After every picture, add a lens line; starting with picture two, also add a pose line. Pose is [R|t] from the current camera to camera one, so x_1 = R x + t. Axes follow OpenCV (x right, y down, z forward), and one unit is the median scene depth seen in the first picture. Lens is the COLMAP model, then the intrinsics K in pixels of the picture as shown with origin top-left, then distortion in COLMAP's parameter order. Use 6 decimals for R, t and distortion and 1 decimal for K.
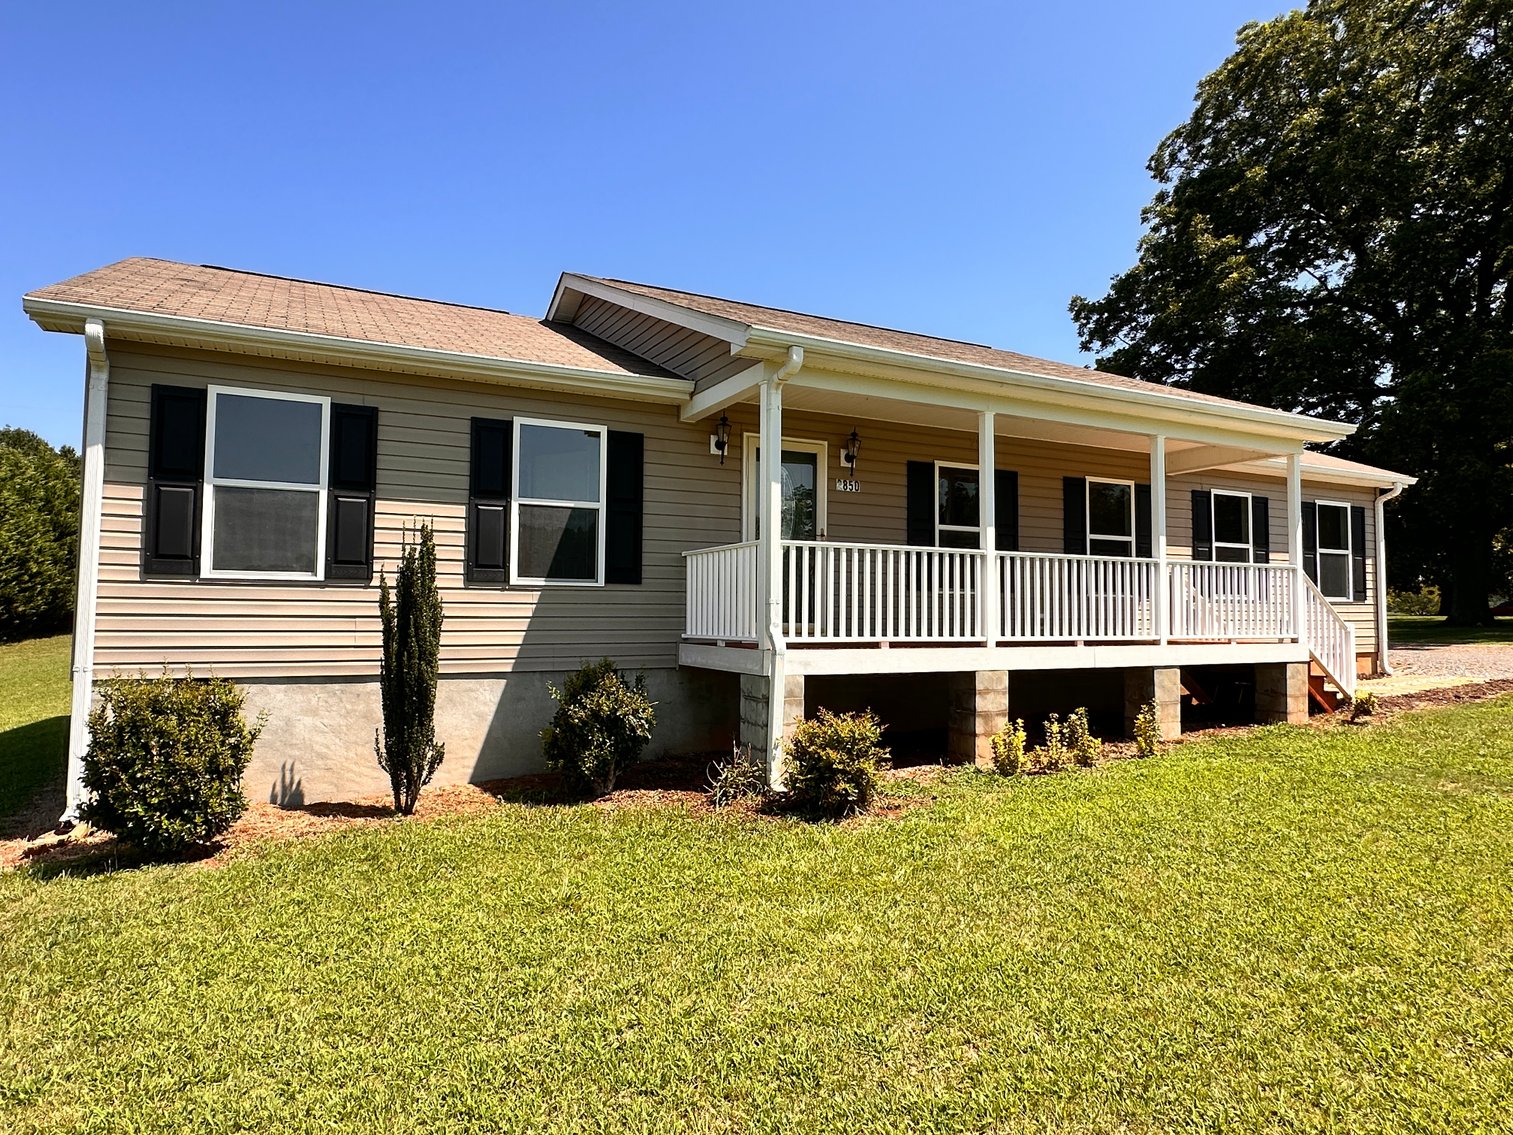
lens RADIAL K [[907.1, 0, 752.9], [0, 907.1, 560.9], [0, 0, 1]] dist [0.004146, 0.002662]
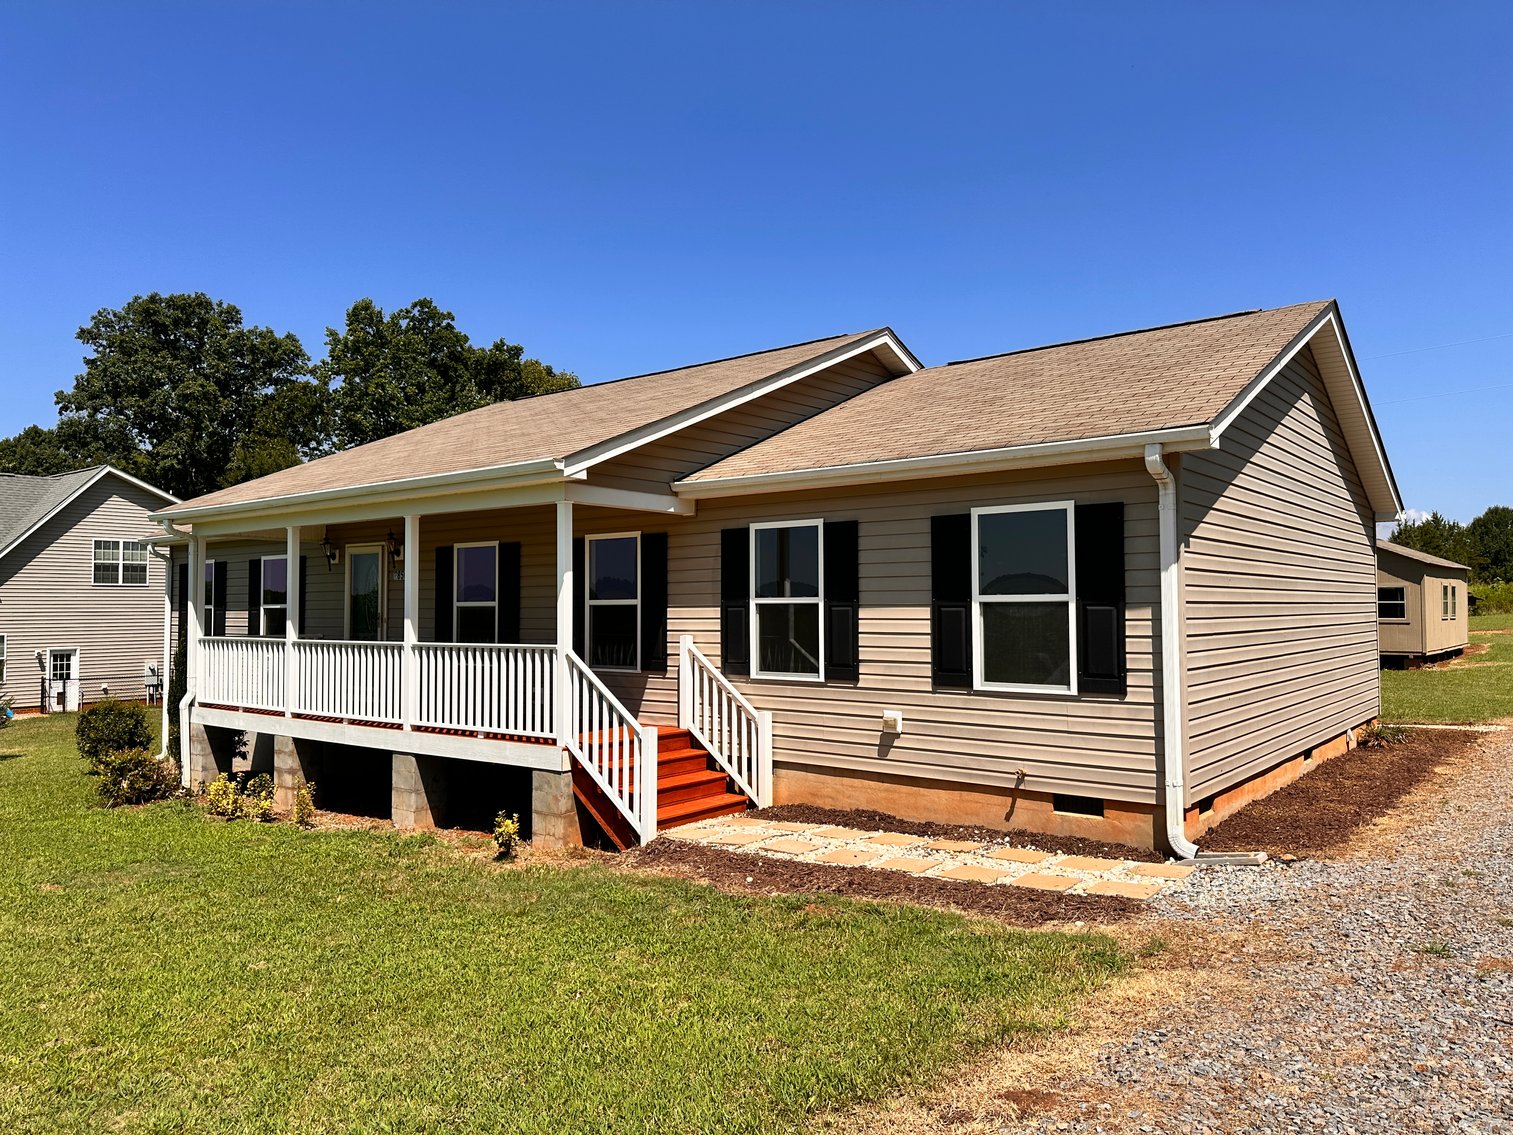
lens RADIAL K [[1094.2, 0, 754.9], [0, 1094.2, 561.9], [0, 0, 1]] dist [0.042466, -0.007948]
pose [[0.406220, -0.051920, -0.912299, 1.578535], [0.055634, 0.997938, -0.032022, -0.027023], [0.912080, -0.037747, 0.408271, 0.807170]]
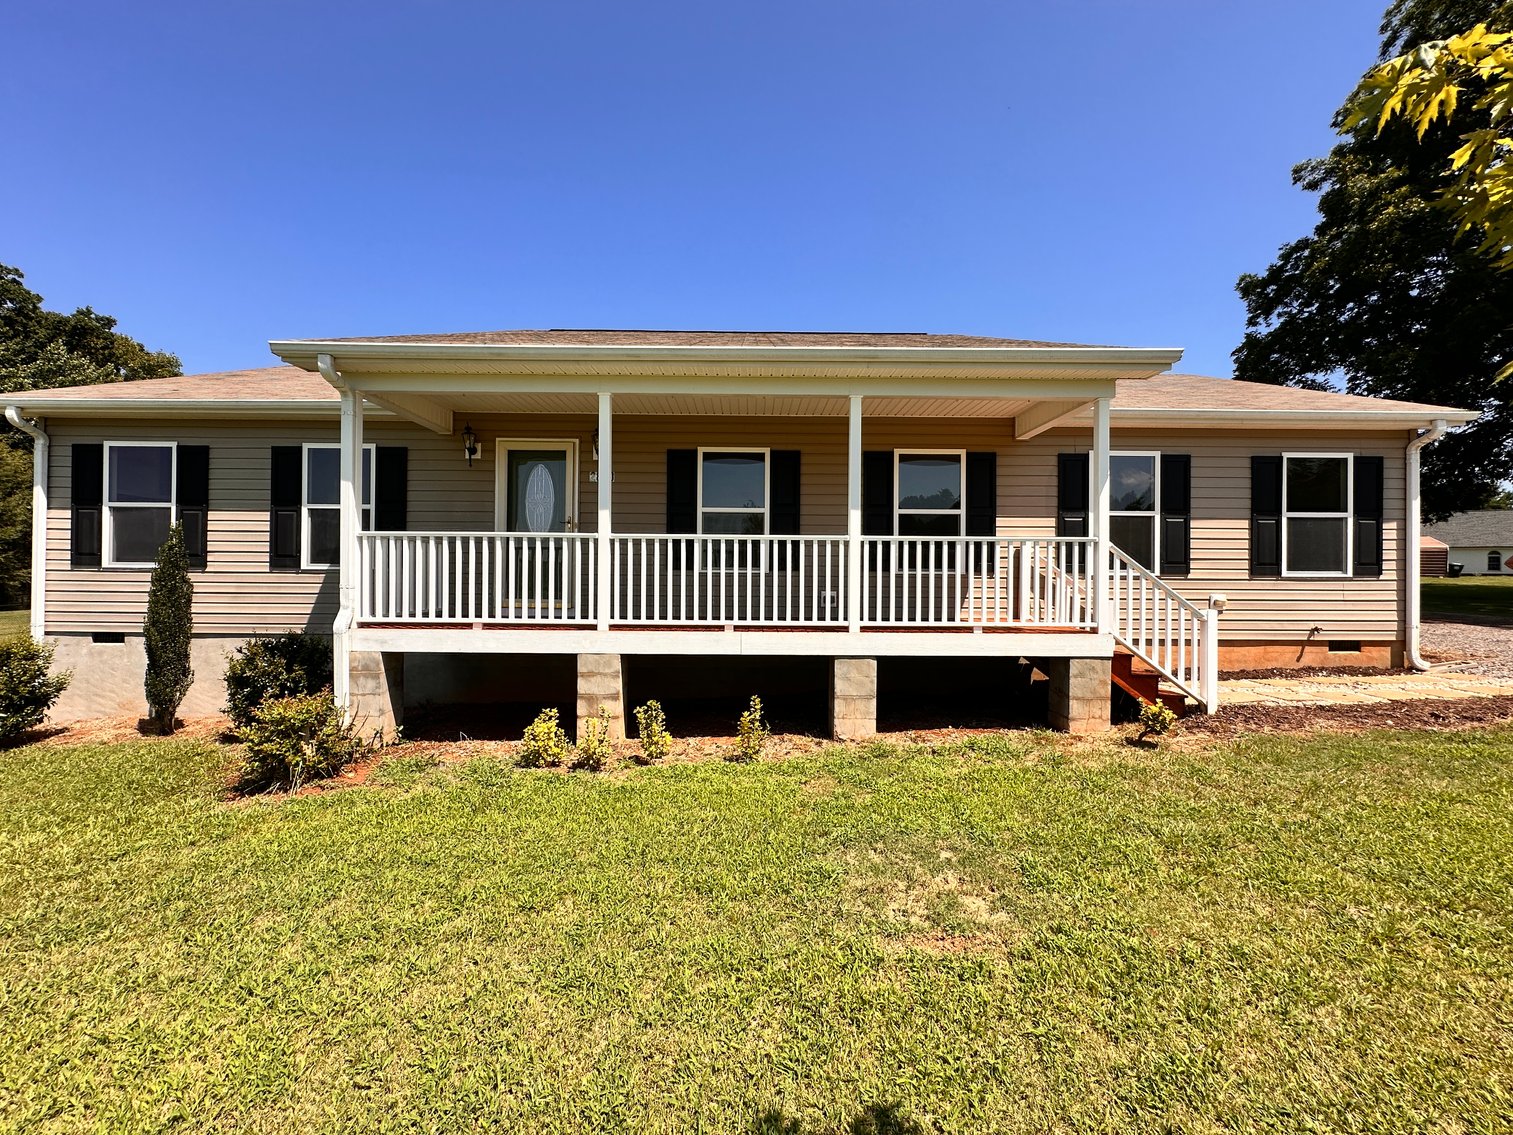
lens RADIAL K [[605.2, 0, 761.6], [0, 605.2, 570.0], [0, 0, 1]] dist [0.000935, -0.001017]
pose [[0.894951, -0.000949, -0.446164, 0.593412], [0.024387, 0.998607, 0.046793, 0.001458], [0.445498, -0.052758, 0.893727, 0.402573]]
